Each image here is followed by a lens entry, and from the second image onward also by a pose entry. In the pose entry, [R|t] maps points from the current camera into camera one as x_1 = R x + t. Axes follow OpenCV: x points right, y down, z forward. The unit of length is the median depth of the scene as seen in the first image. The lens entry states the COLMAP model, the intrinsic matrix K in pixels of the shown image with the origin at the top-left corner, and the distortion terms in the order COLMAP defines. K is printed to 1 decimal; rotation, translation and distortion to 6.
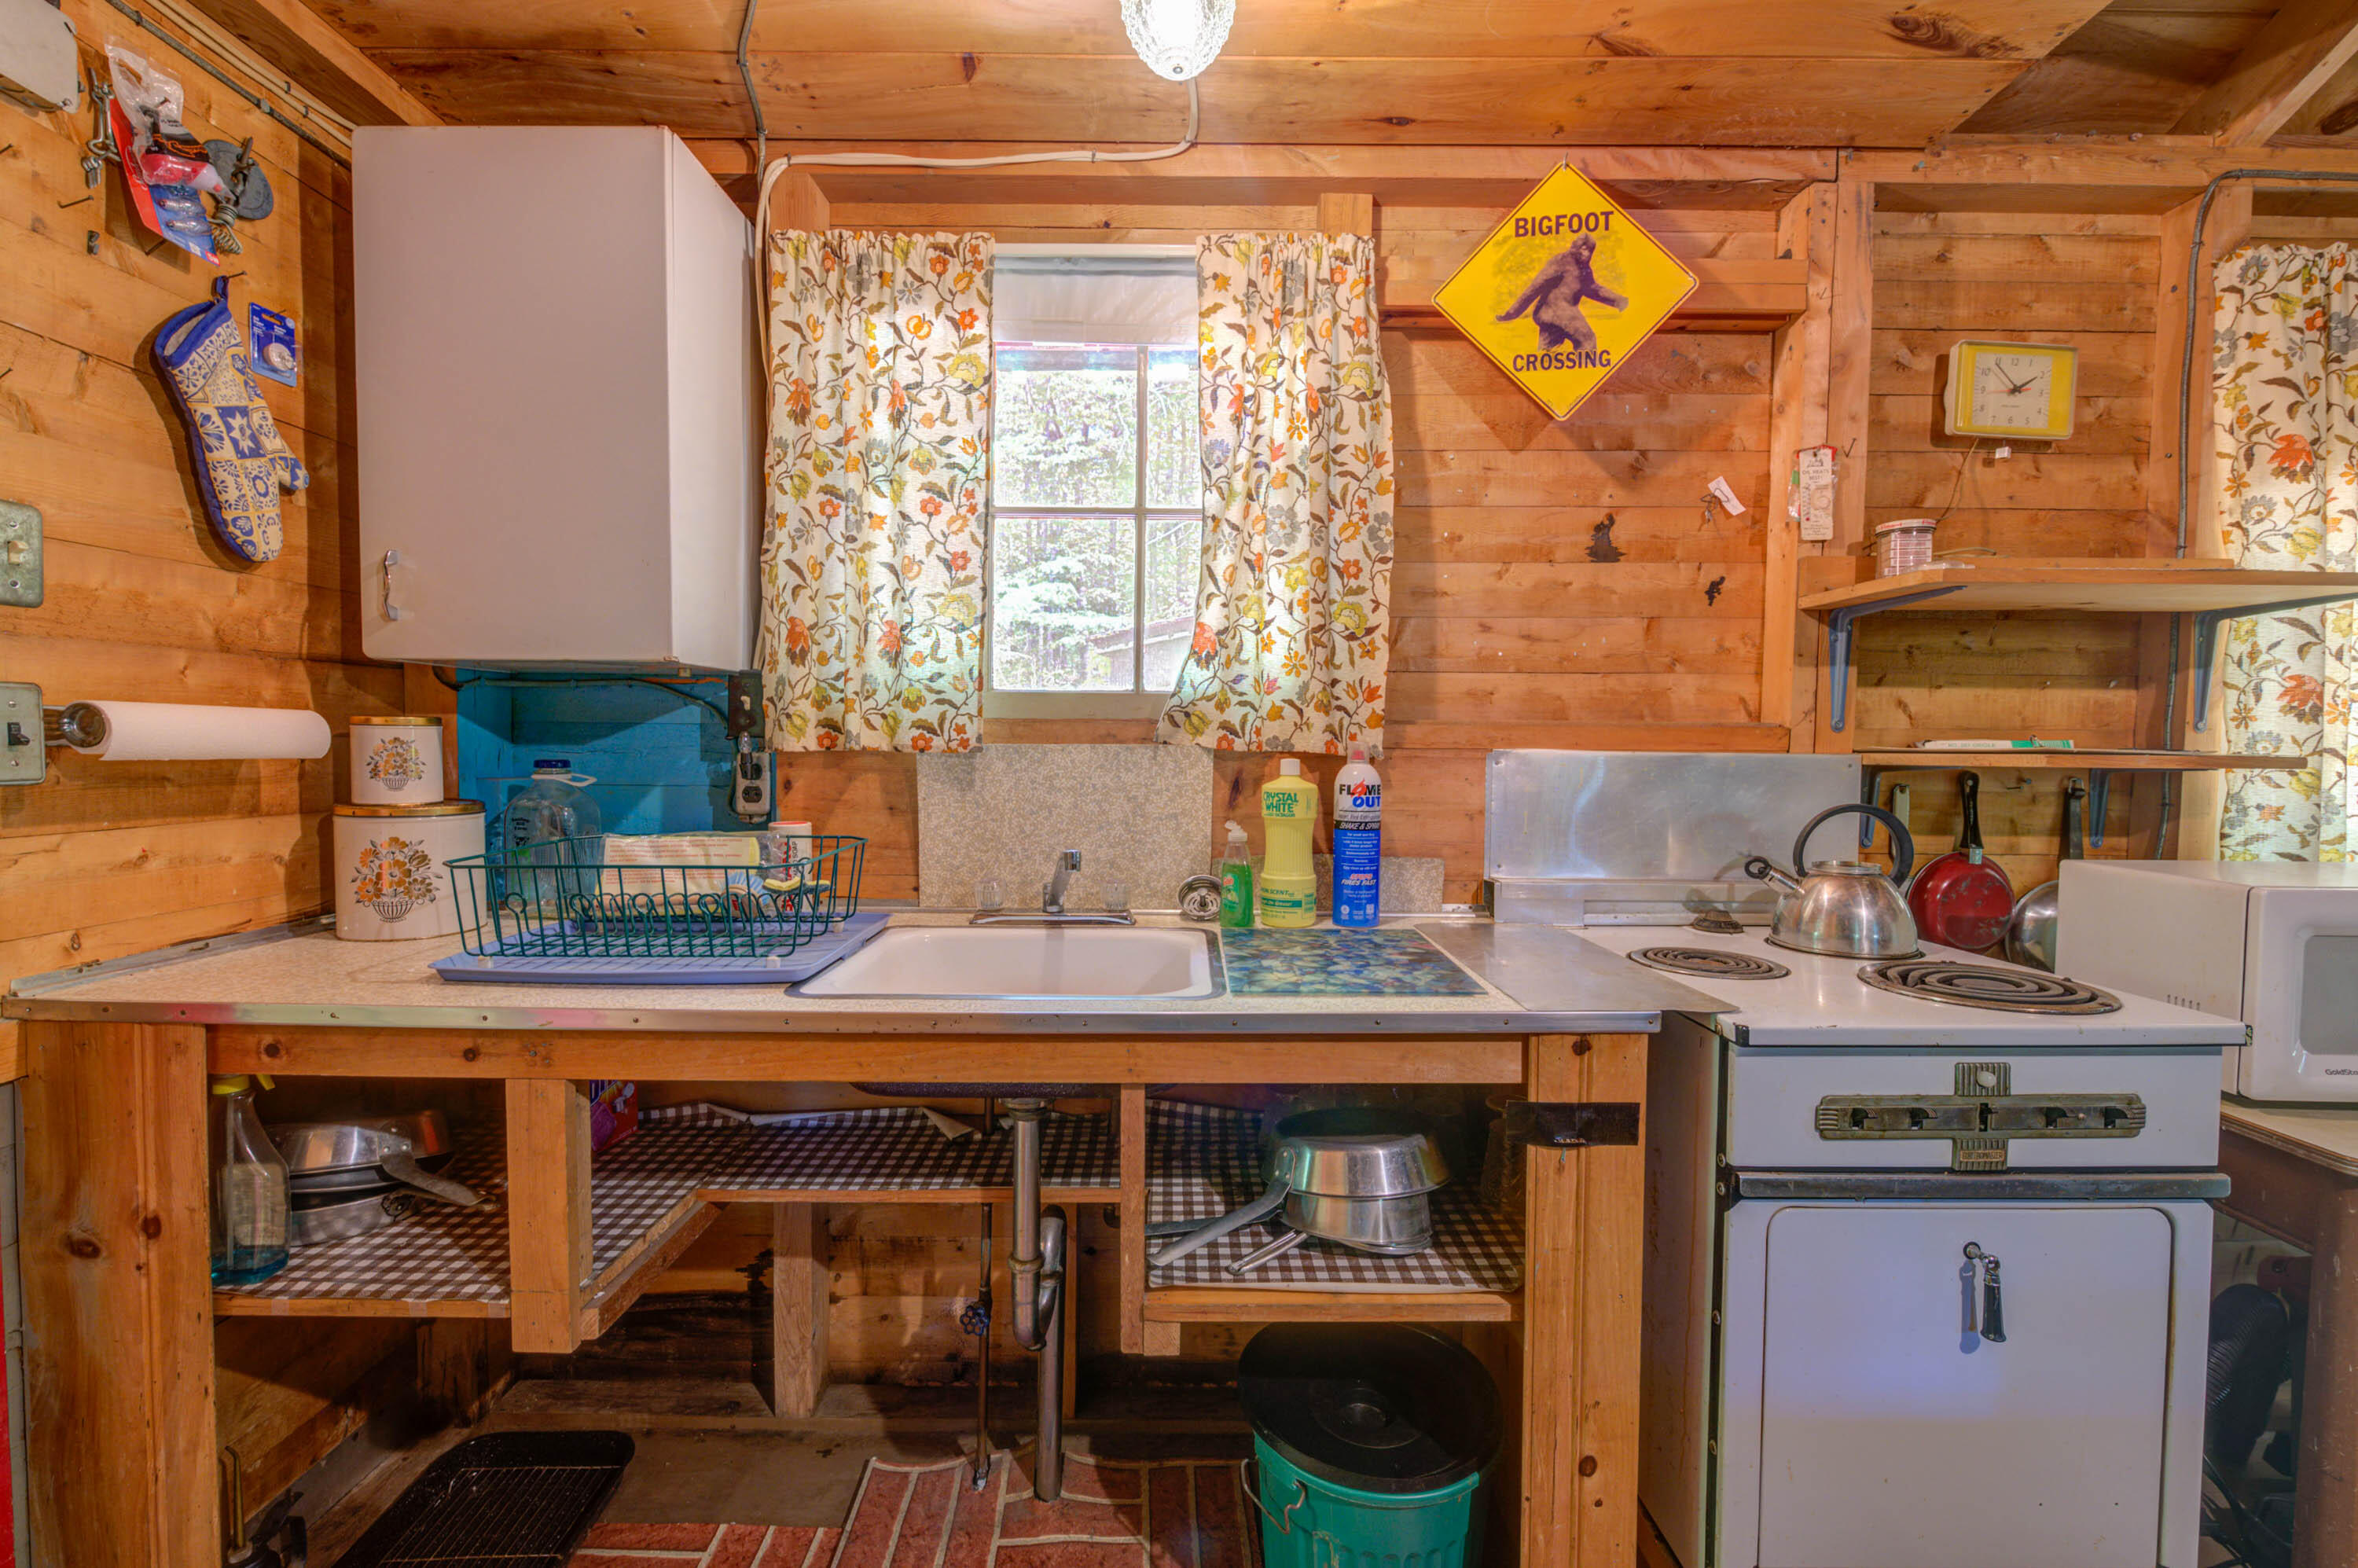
lens RADIAL K [[993.9, 0, 1179.1], [0, 993.9, 777.3], [0, 0, 1]] dist [0.000624, -0.001756]
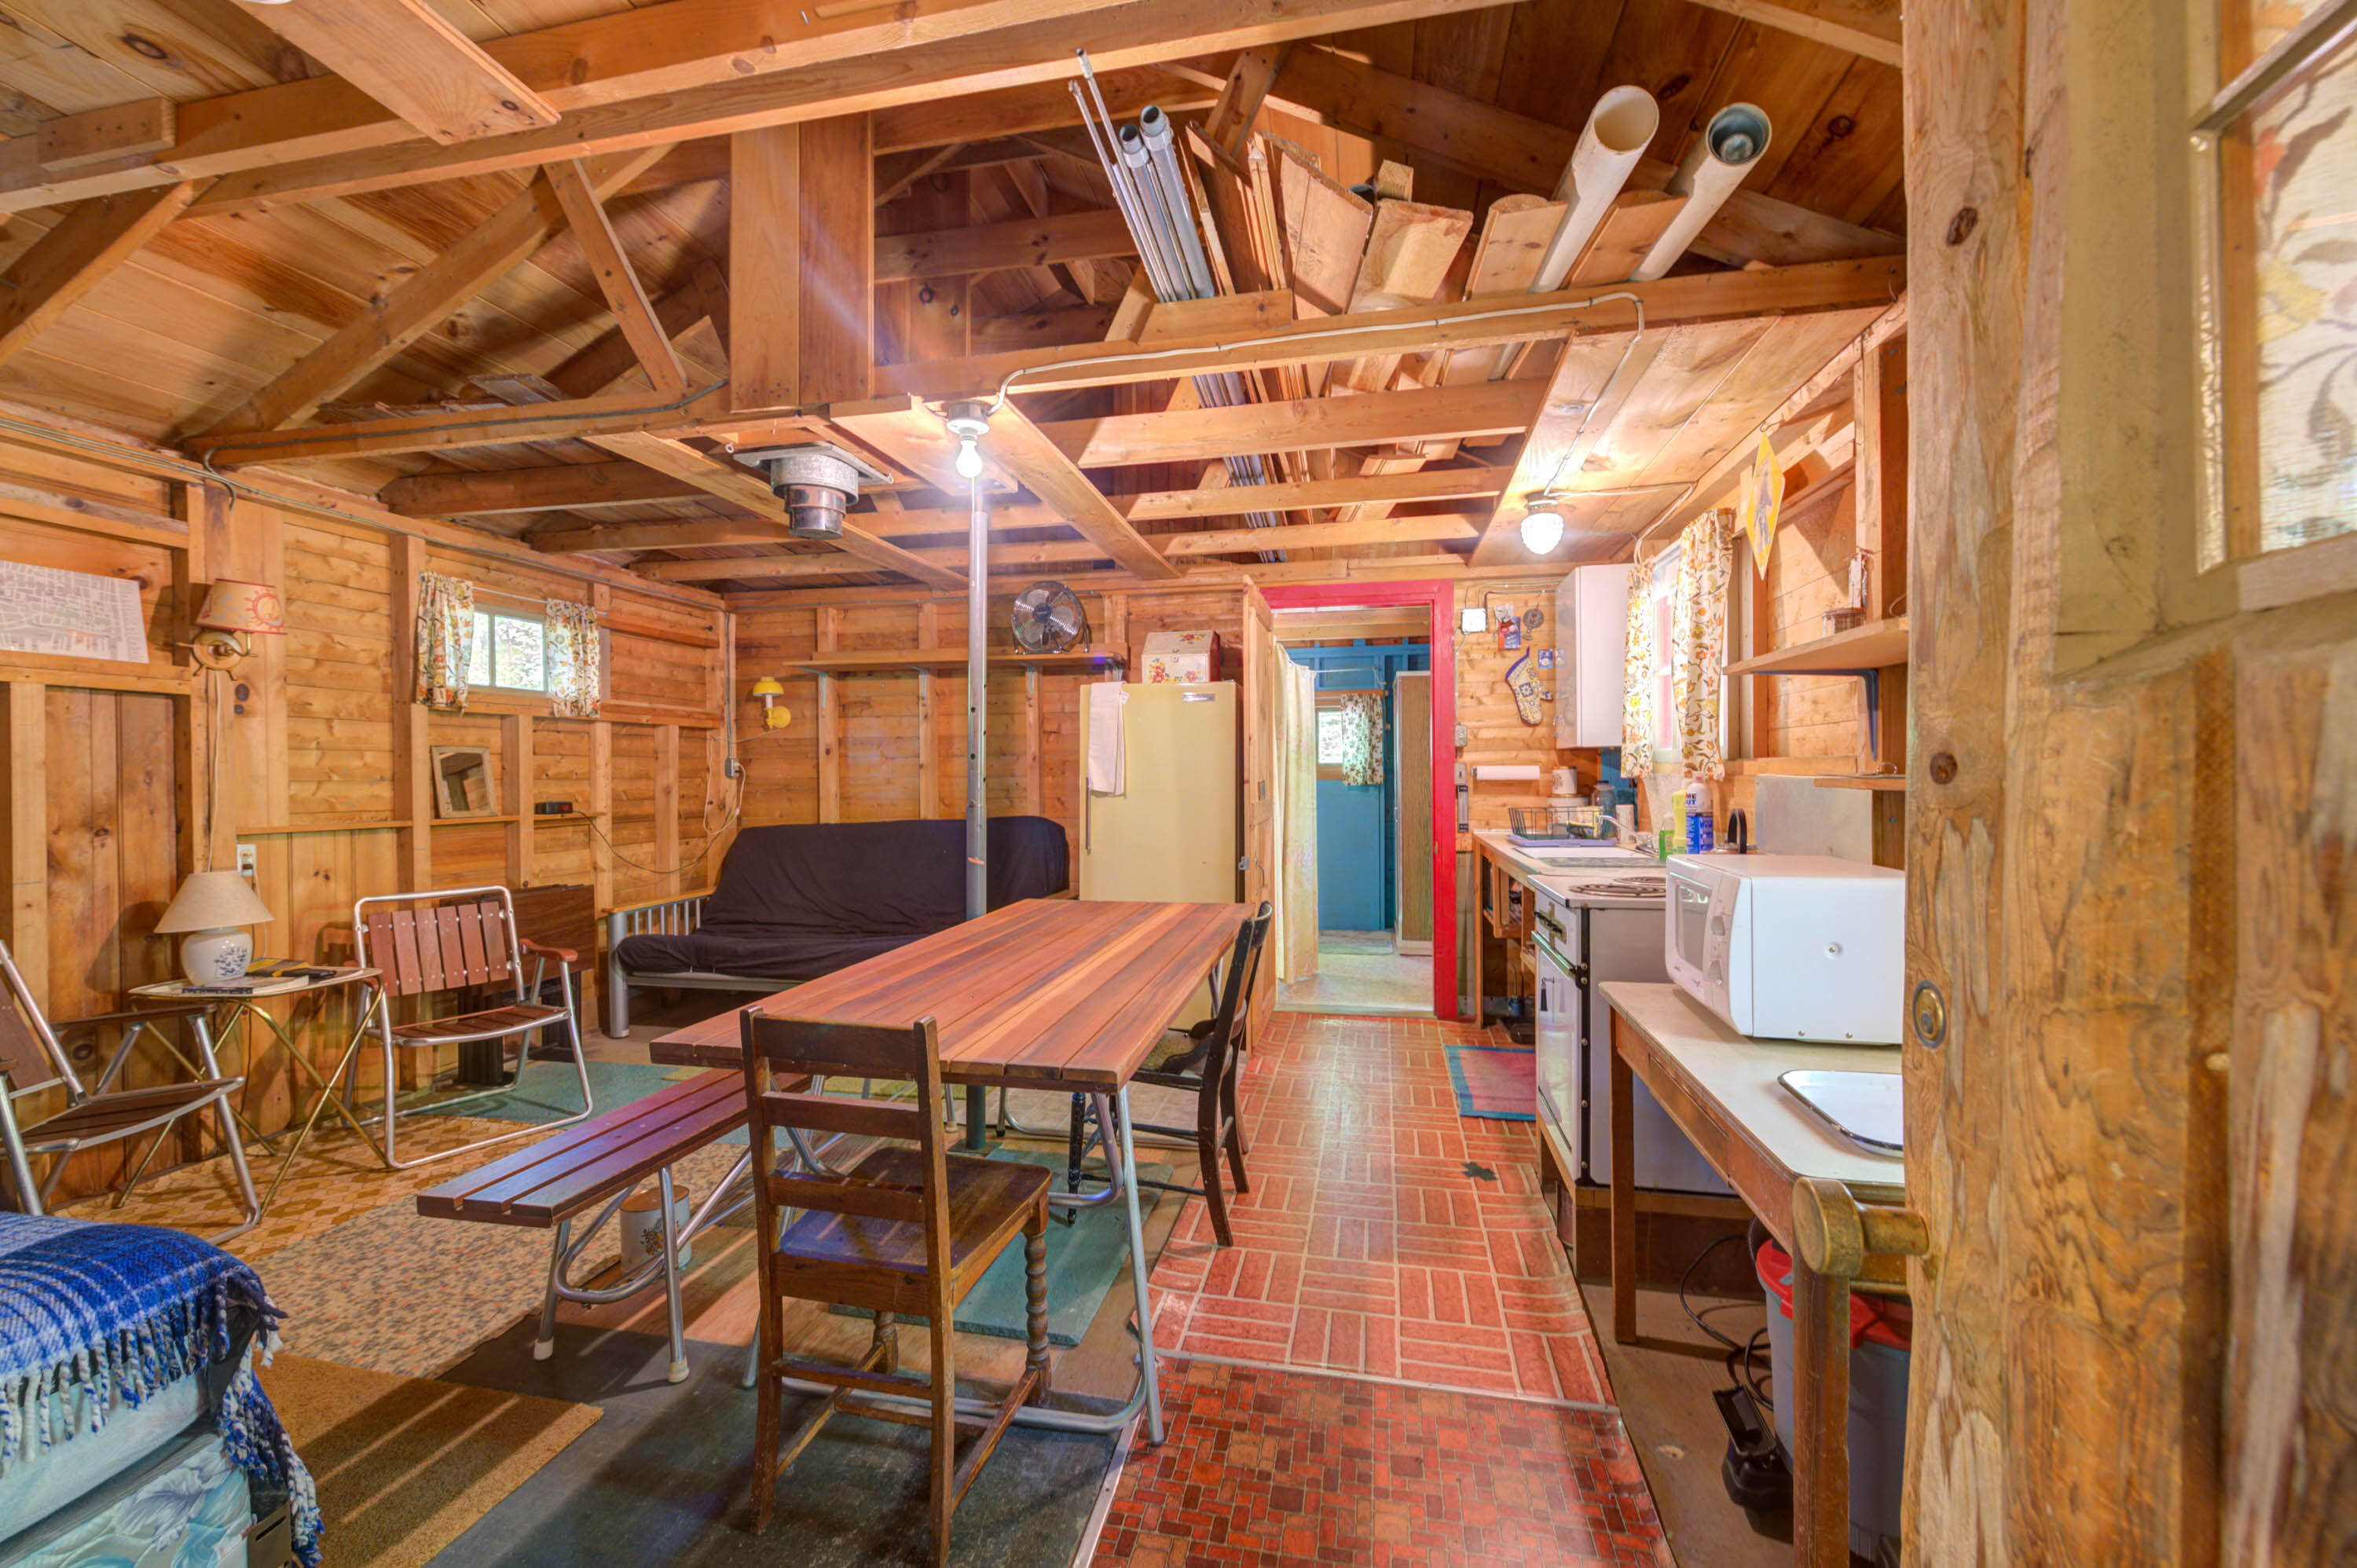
lens RADIAL K [[938.1, 0, 1182.3], [0, 938.1, 781.4], [0, 0, 1]] dist [0.001828, -0.002217]
pose [[-0.197215, 0.001390, -0.980359, 2.162090], [-0.032277, 0.999448, 0.007910, 0.001139], [0.979829, 0.033203, -0.197062, 0.367175]]
